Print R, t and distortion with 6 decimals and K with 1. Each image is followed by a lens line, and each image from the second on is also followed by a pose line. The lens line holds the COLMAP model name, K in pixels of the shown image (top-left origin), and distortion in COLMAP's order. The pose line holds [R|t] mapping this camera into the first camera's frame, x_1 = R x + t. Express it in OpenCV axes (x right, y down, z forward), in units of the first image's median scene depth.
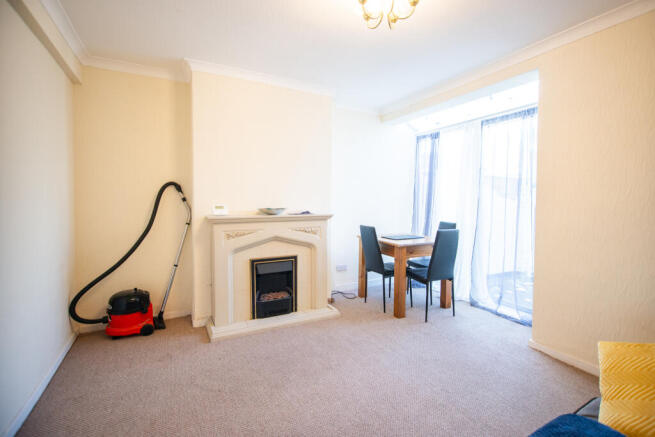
lens RADIAL K [[317.7, 0, 327.5], [0, 317.7, 218.5], [0, 0, 1]] dist [-0.002990, -0.000268]
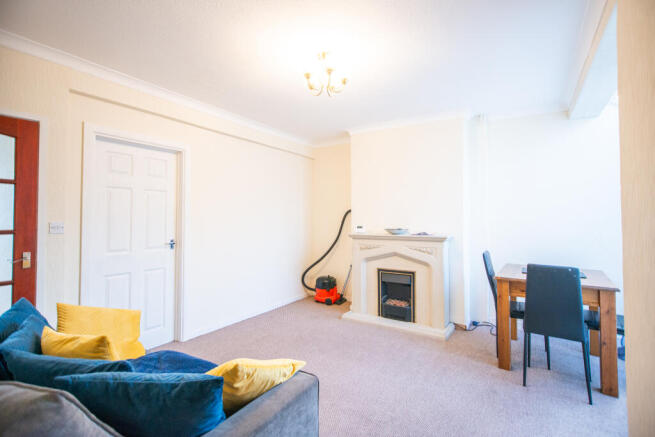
lens RADIAL K [[290.7, 0, 327.5], [0, 290.7, 218.5], [0, 0, 1]] dist [0.000735, 0.000104]
pose [[0.486540, -0.004810, -0.873645, 0.673185], [-0.044018, 0.998580, -0.030012, -0.027357], [0.872549, 0.053058, 0.485637, 0.232633]]
